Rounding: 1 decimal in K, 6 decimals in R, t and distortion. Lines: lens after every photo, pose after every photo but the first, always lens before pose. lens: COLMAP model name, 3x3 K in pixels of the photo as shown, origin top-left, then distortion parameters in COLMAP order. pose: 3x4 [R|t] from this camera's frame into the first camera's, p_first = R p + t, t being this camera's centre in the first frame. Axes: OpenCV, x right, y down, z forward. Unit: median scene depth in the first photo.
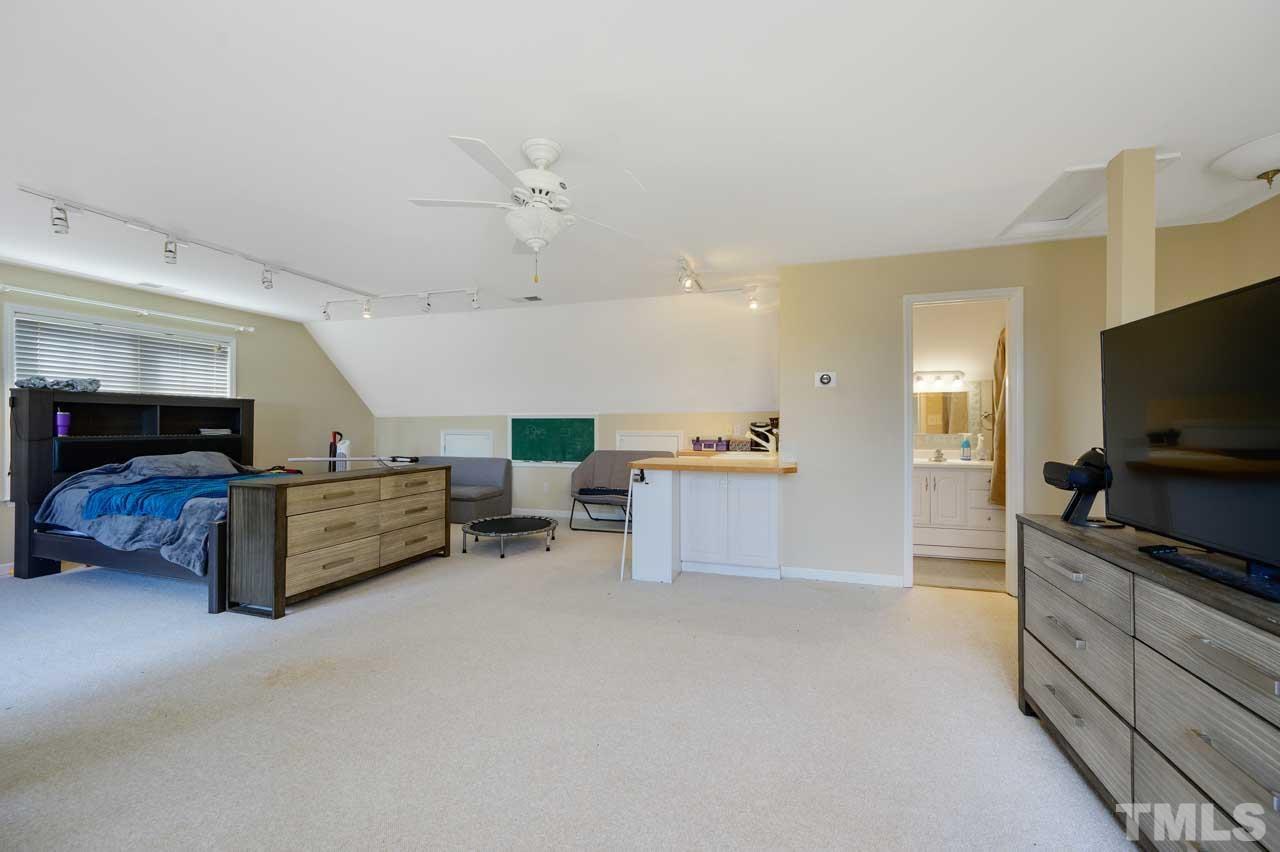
lens RADIAL K [[515.9, 0, 641.8], [0, 515.9, 421.3], [0, 0, 1]] dist [-0.000639, -0.000152]
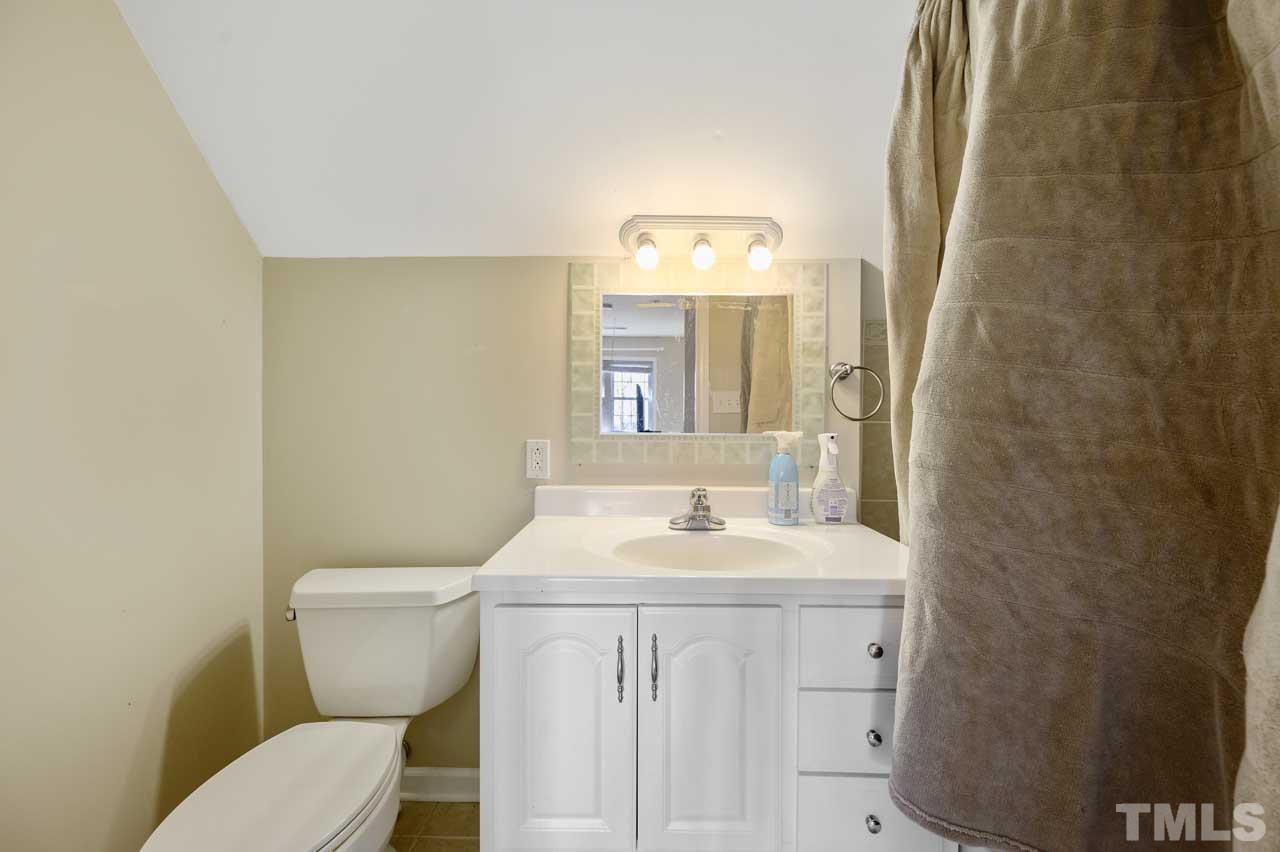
lens RADIAL K [[515.9, 0, 641.8], [0, 515.9, 421.3], [0, 0, 1]] dist [-0.000639, -0.000152]
pose [[0.957950, 0.004514, 0.286899, 0.505271], [-0.006700, 0.999956, 0.006640, 0.017585], [-0.286856, -0.008283, 0.957938, 0.803982]]
